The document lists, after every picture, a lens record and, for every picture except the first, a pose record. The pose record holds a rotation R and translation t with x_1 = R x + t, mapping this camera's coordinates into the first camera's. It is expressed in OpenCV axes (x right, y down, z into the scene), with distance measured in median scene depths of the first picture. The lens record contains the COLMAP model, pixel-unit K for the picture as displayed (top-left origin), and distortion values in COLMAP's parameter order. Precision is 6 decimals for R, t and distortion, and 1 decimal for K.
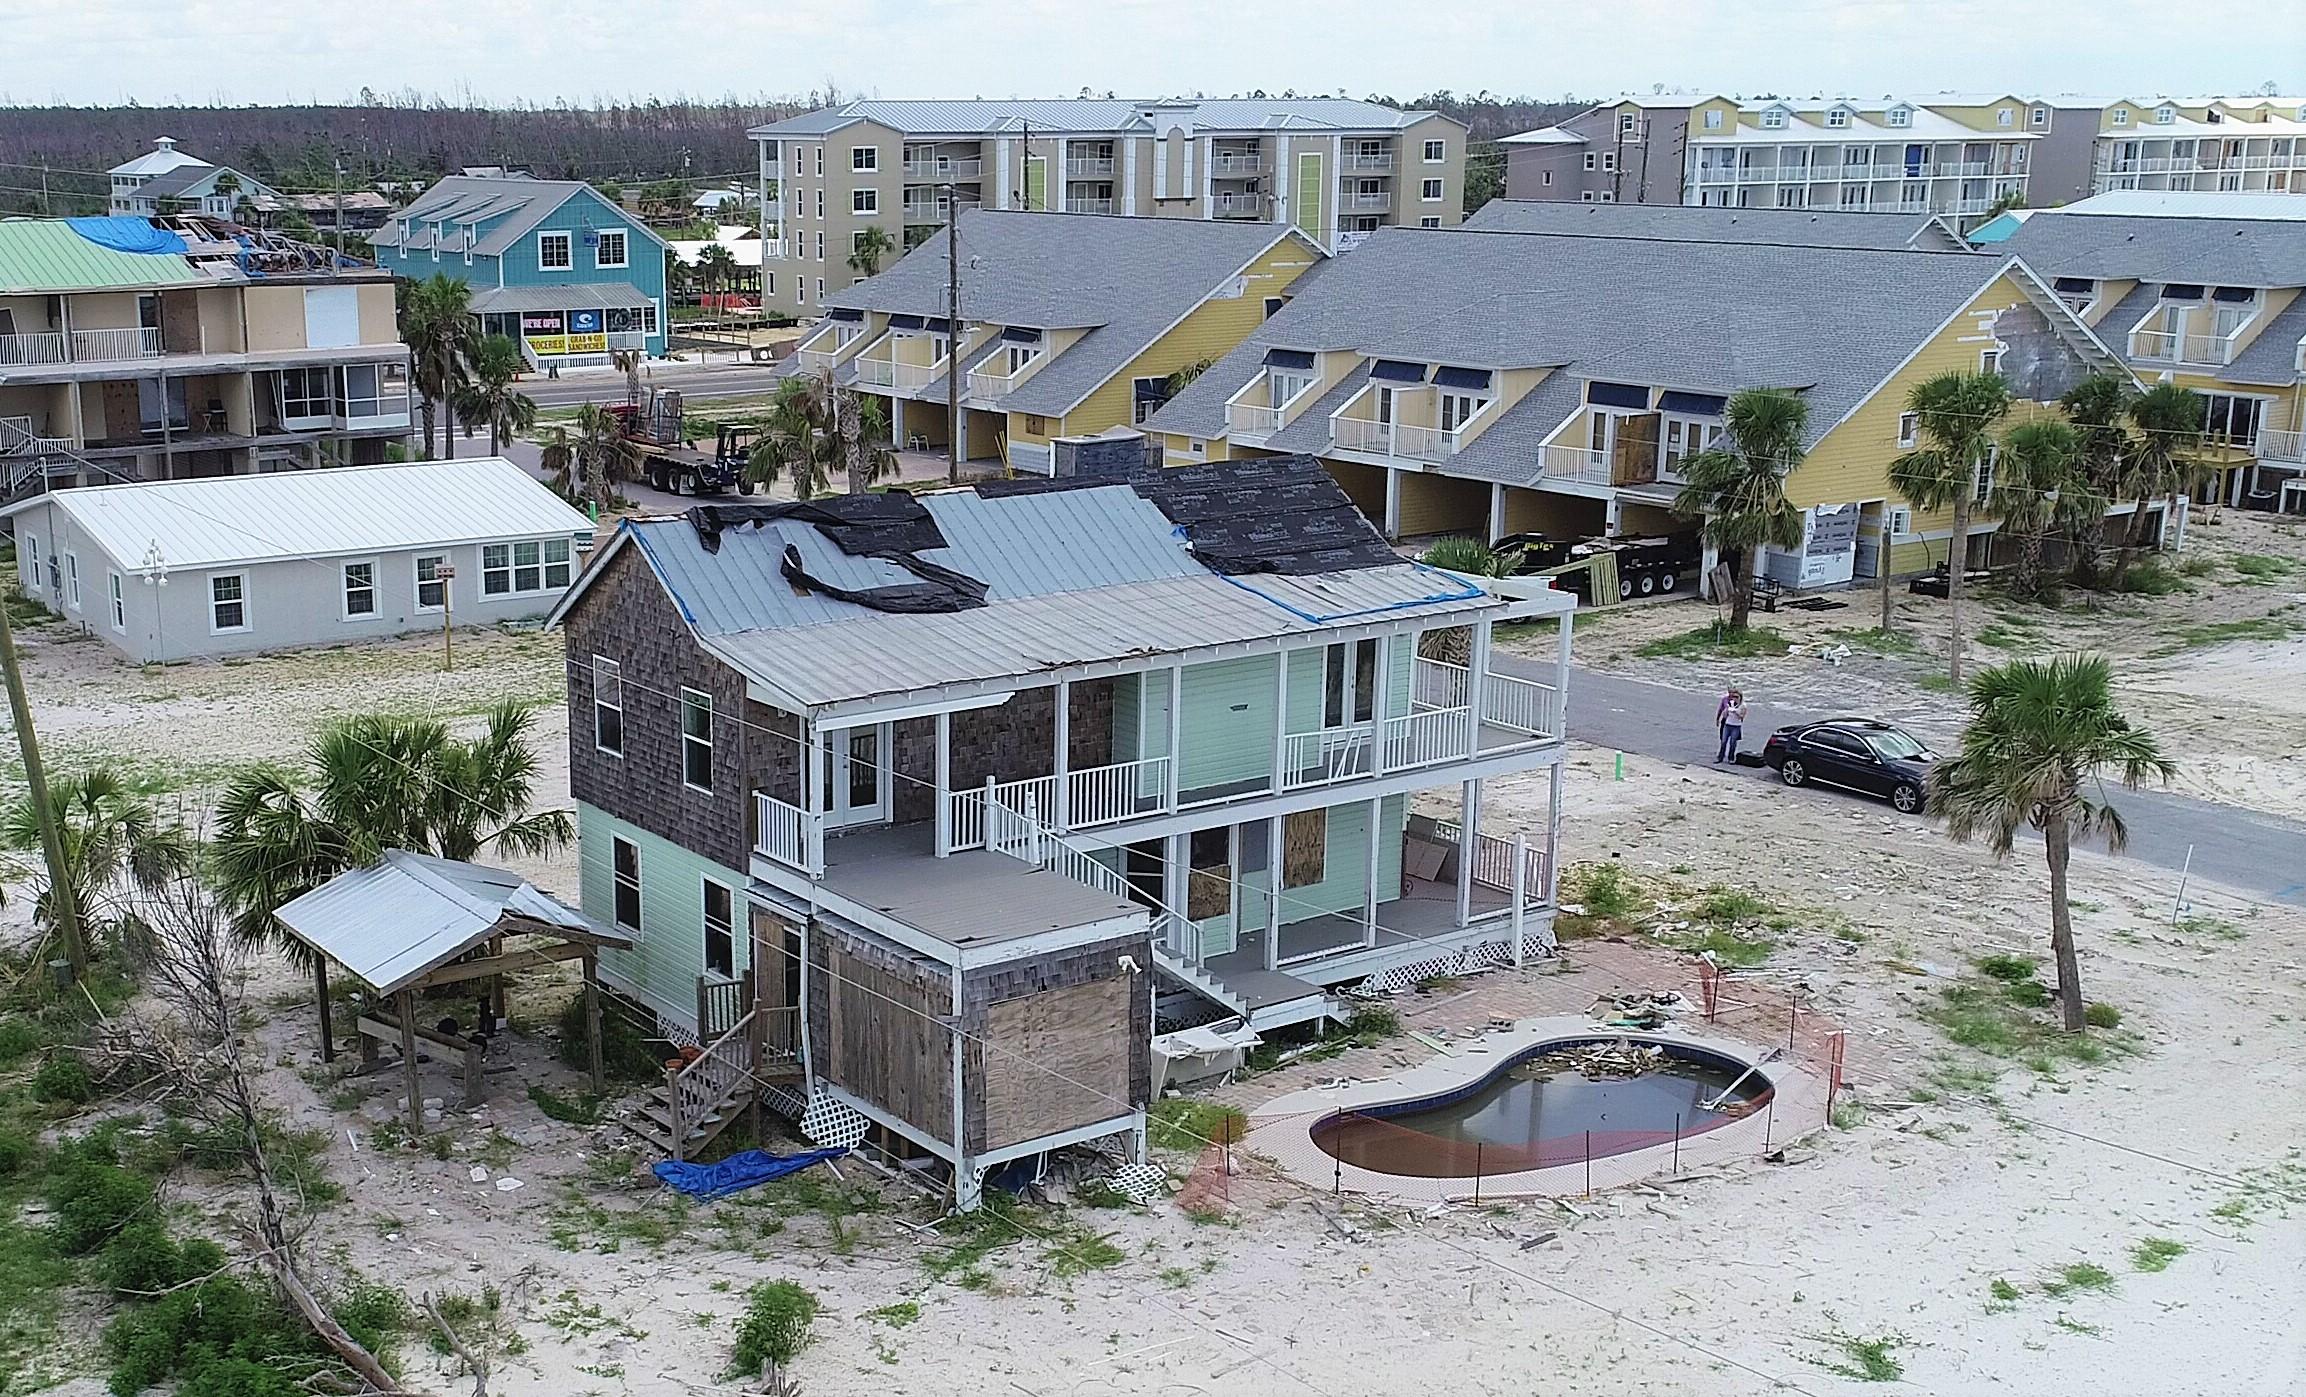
lens RADIAL K [[2671.6, 0, 876.8], [0, 2671.6, 864.8], [0, 0, 1]] dist [0.004681, -0.023477]
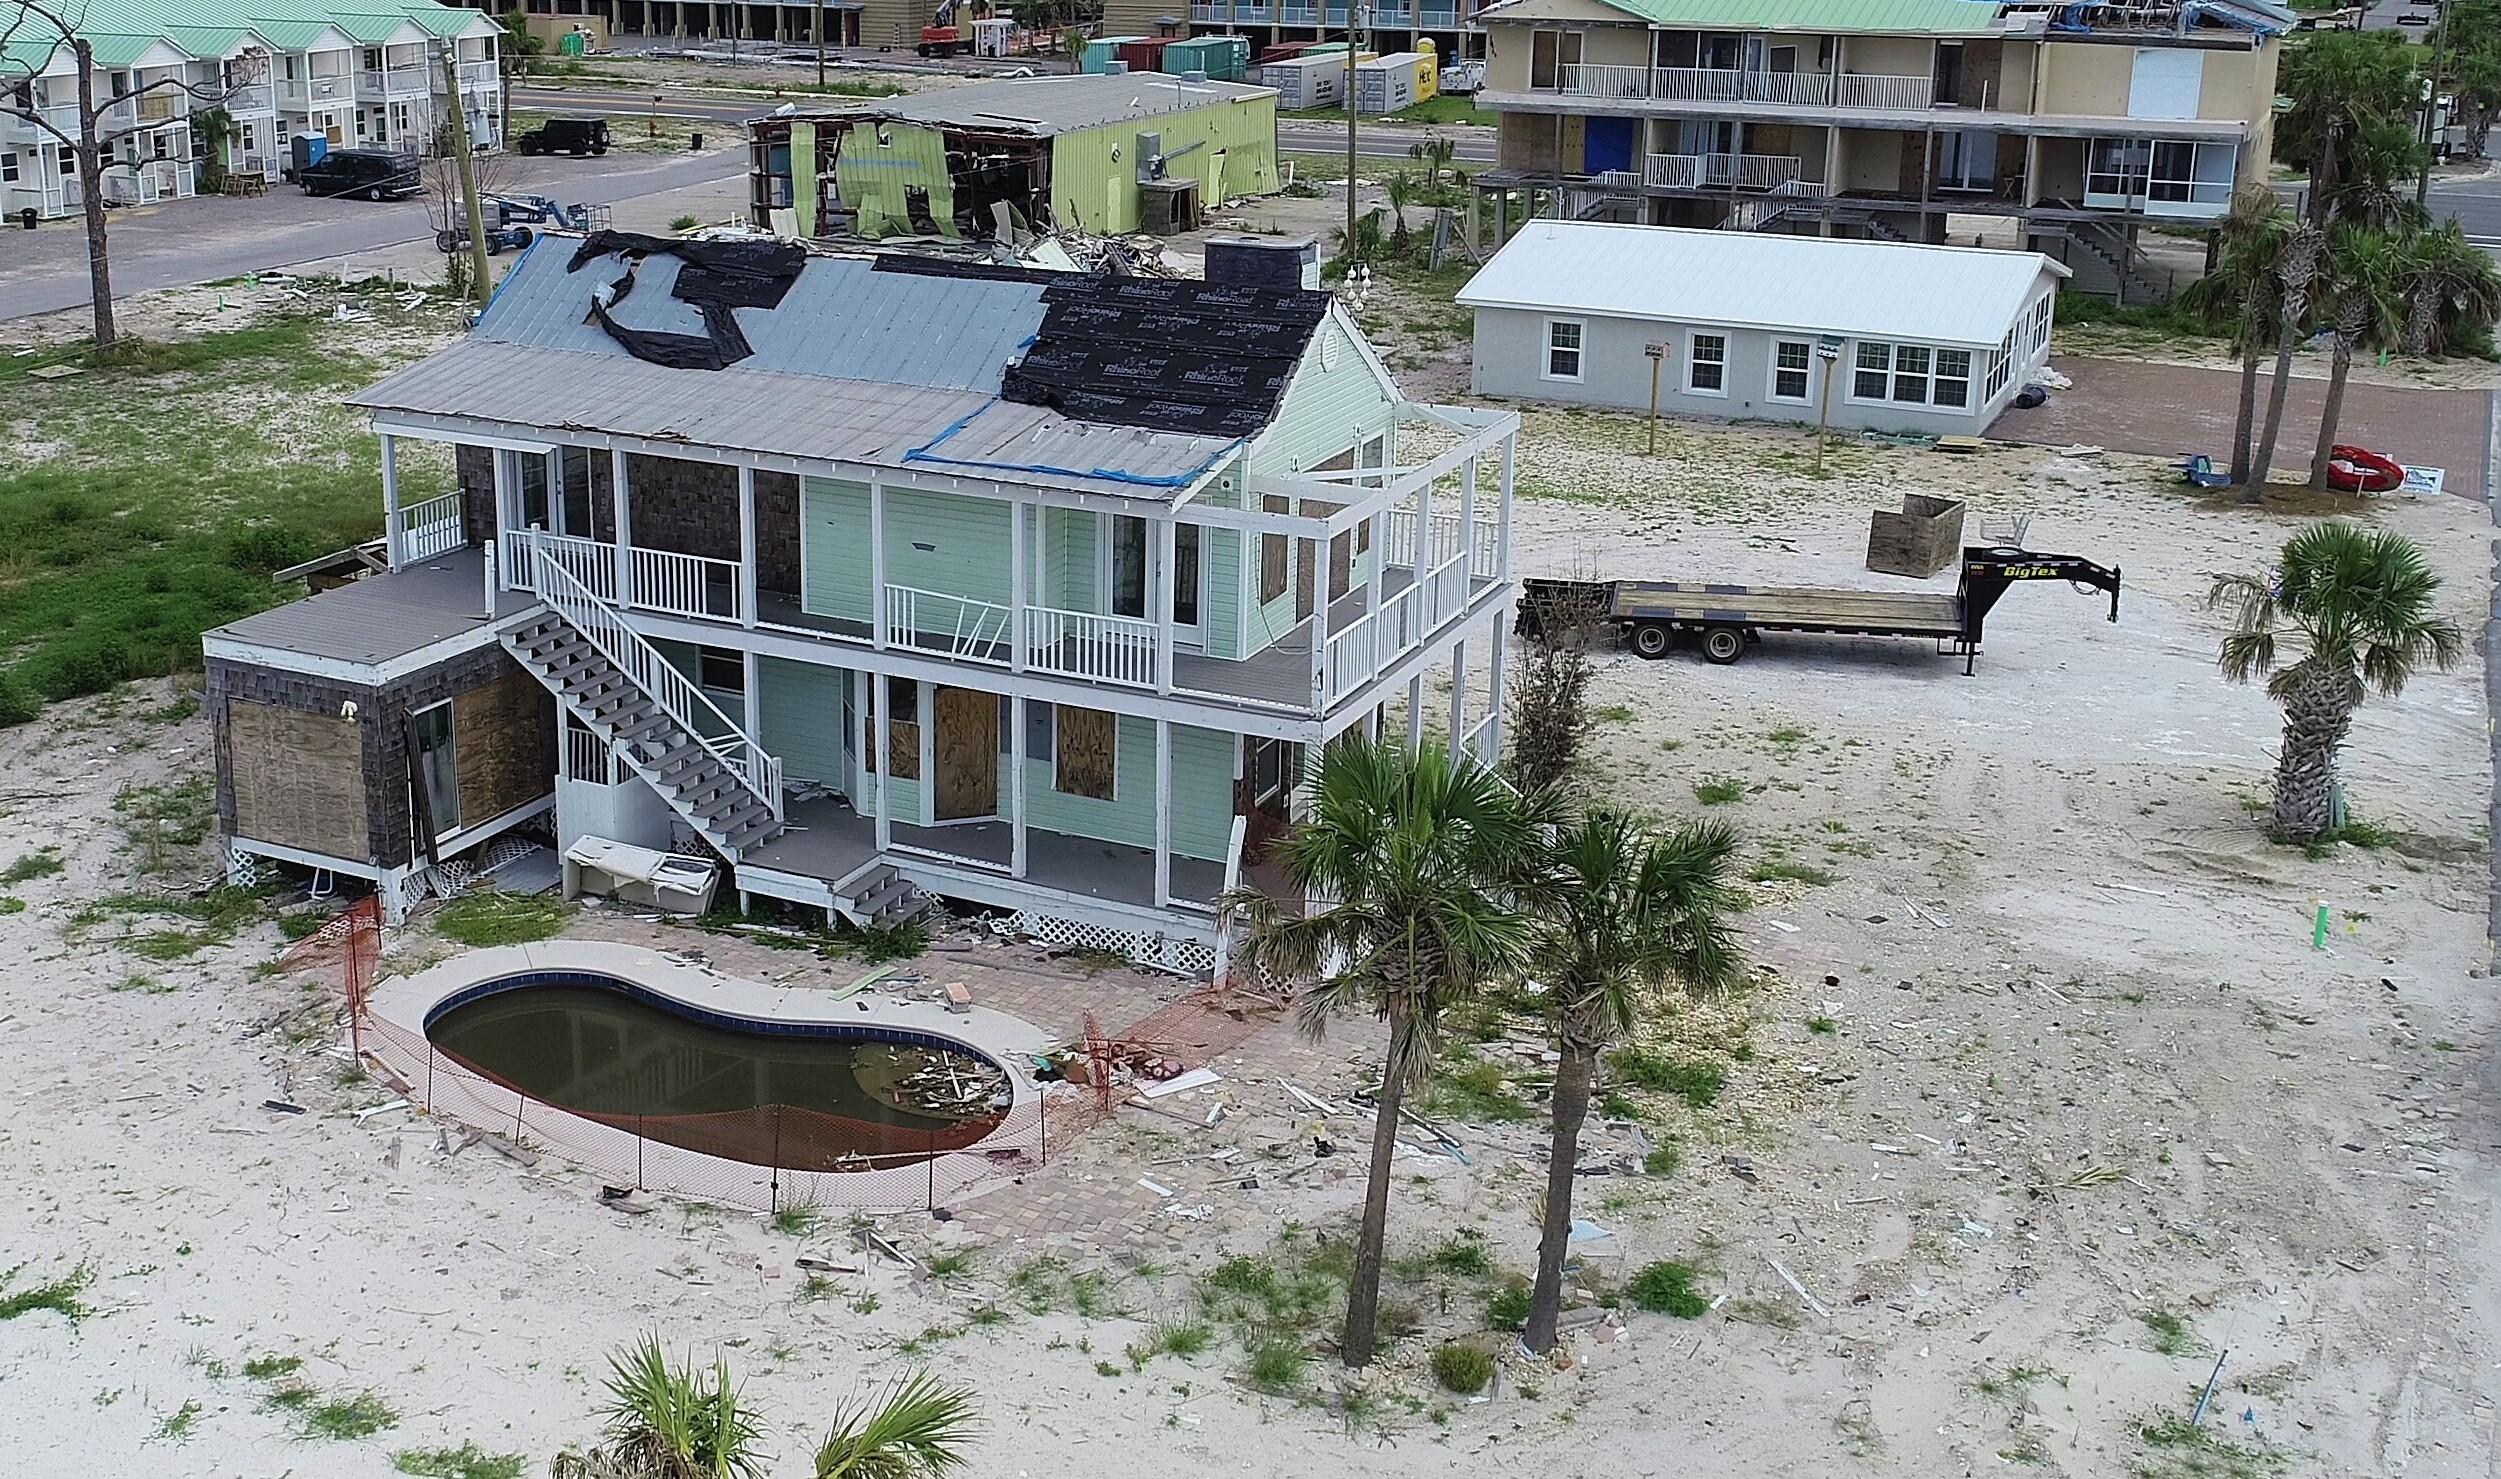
lens RADIAL K [[2673.6, 0, 980.9], [0, 2673.6, 575.3], [0, 0, 1]] dist [0.005336, -0.018254]
pose [[0.472636, 0.234493, -0.849487, 0.828657], [-0.240044, 0.961755, 0.131929, -0.158581], [0.847935, 0.141560, 0.510849, 0.545479]]
